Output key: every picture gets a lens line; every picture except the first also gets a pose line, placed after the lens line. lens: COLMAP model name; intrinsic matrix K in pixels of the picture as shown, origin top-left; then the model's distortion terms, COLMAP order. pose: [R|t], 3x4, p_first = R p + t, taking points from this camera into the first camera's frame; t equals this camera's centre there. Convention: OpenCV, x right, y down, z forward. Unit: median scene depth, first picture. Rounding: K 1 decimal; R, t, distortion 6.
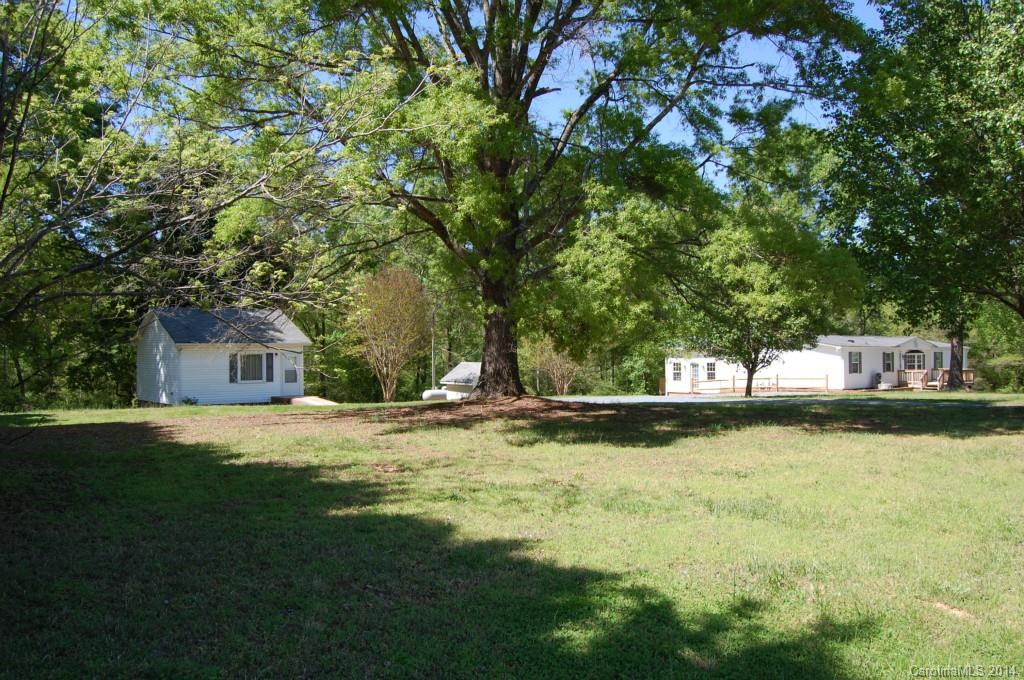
lens RADIAL K [[806.7, 0, 511.5], [0, 806.7, 341.5], [0, 0, 1]] dist [-0.054931, 0.004019]
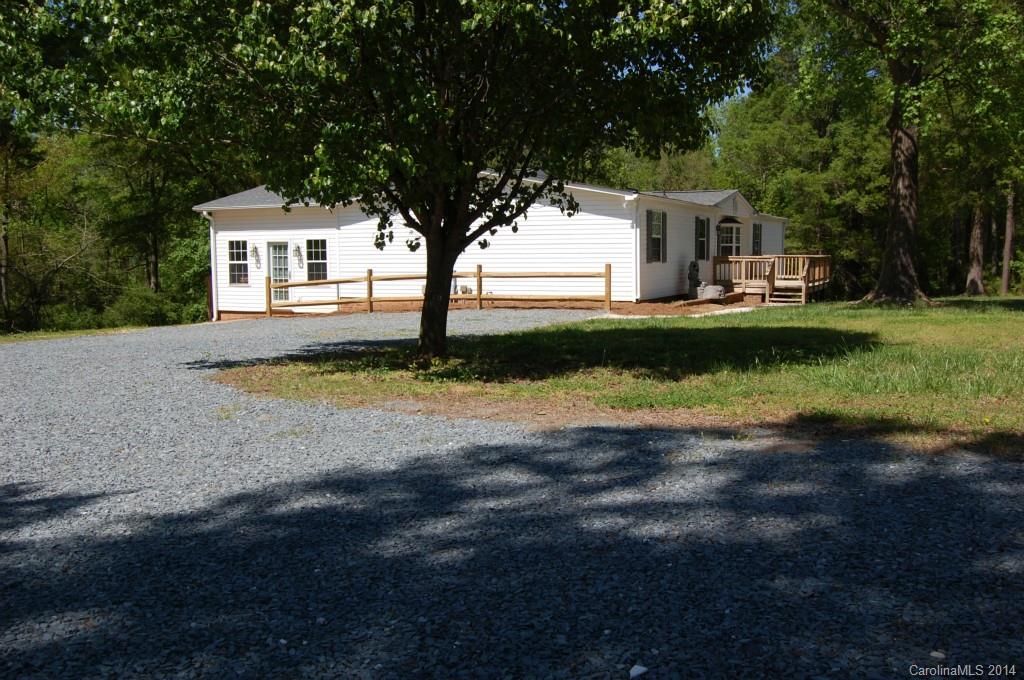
lens RADIAL K [[806.7, 0, 511.5], [0, 806.7, 338.8], [0, 0, 1]] dist [-0.054931, 0.004019]
pose [[0.896448, -0.038834, 0.441444, 0.165299], [-0.010268, 0.994065, 0.108301, 0.033711], [-0.443030, -0.101619, 0.890729, 0.627689]]
